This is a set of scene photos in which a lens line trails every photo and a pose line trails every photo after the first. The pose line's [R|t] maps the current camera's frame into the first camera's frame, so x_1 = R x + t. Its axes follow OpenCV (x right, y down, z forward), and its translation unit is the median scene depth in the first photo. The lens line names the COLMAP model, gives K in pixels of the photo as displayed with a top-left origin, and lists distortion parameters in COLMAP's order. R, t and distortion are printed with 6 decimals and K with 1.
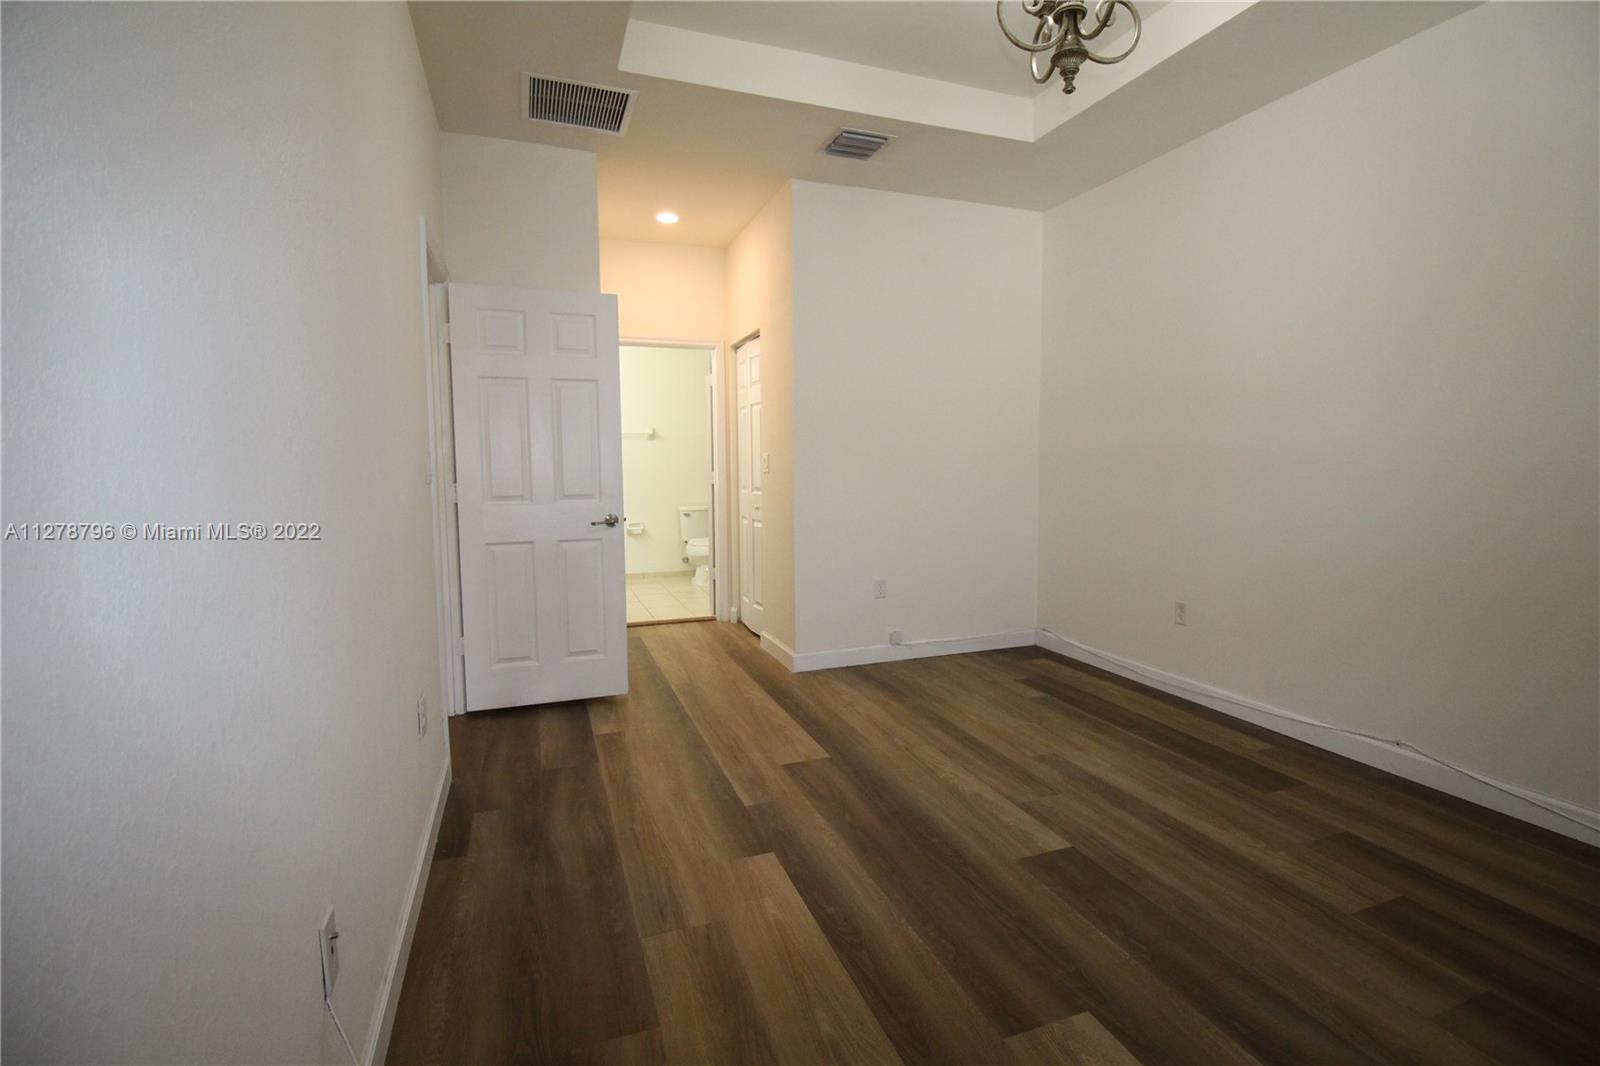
lens RADIAL K [[744.3, 0, 808.7], [0, 744.3, 521.5], [0, 0, 1]] dist [-0.000190, -0.011472]
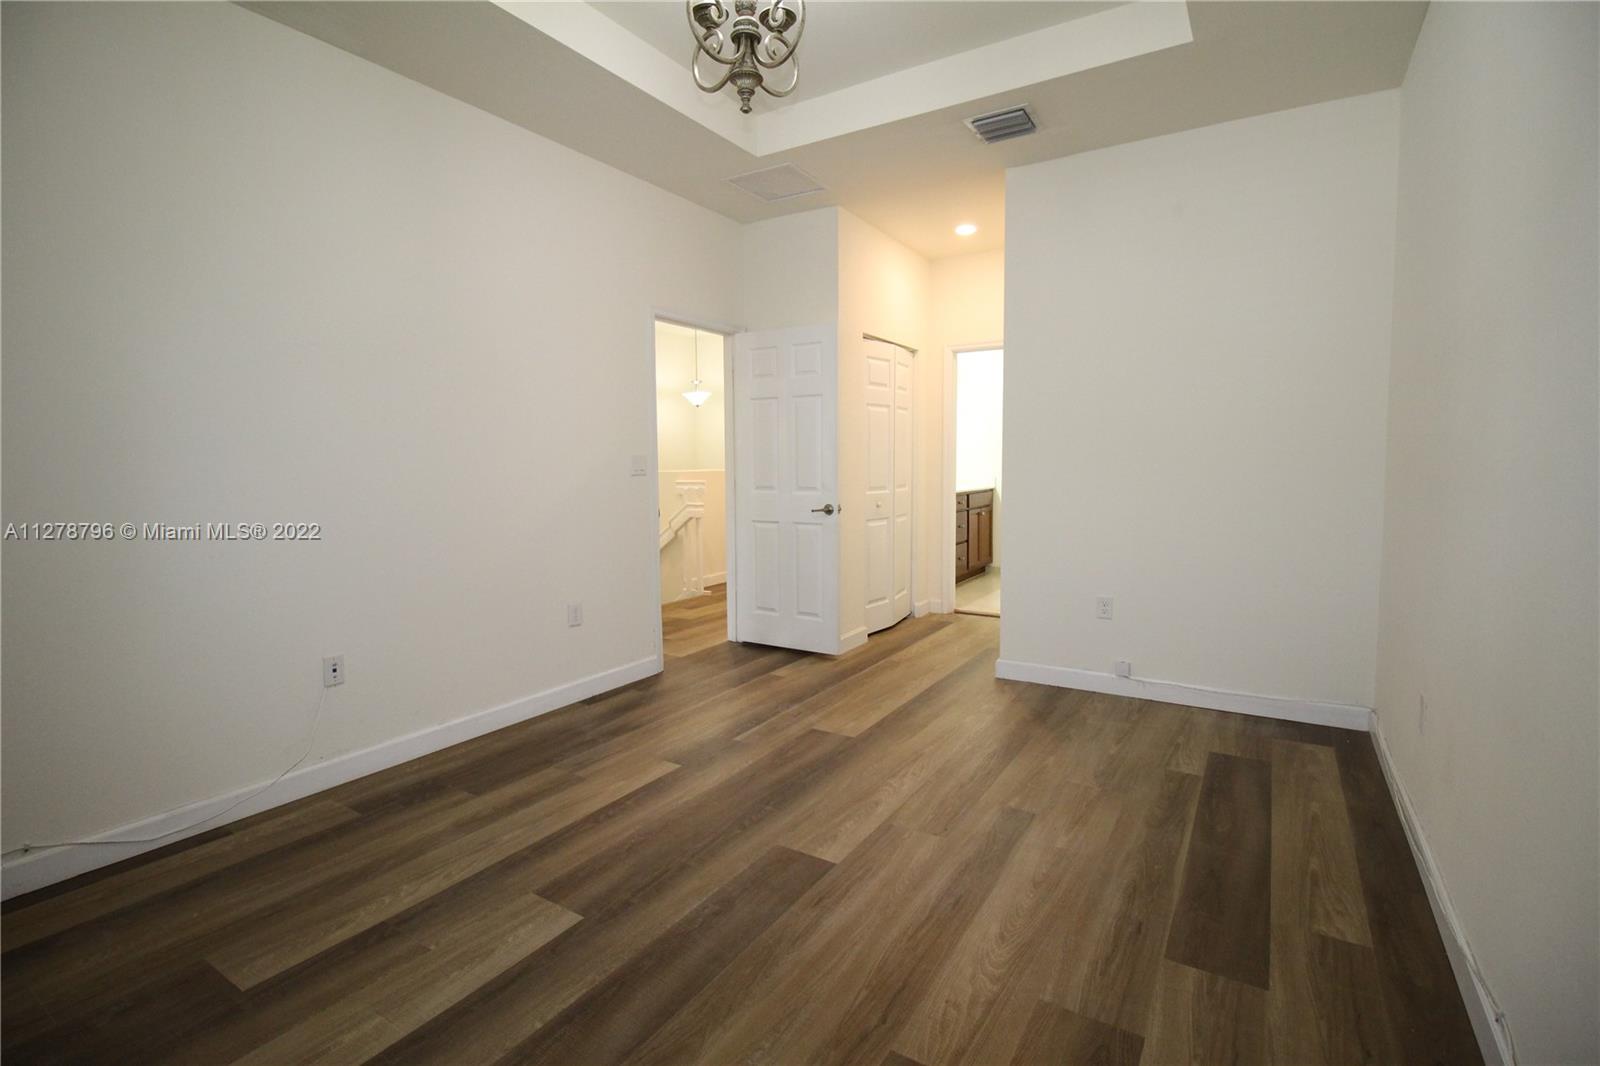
lens RADIAL K [[744.3, 0, 808.7], [0, 744.3, 521.5], [0, 0, 1]] dist [-0.000190, -0.011472]
pose [[0.607403, 0.065735, -0.791669, 0.814130], [-0.062729, 0.997428, 0.034691, -0.025975], [0.791913, 0.028589, 0.609964, 0.286446]]
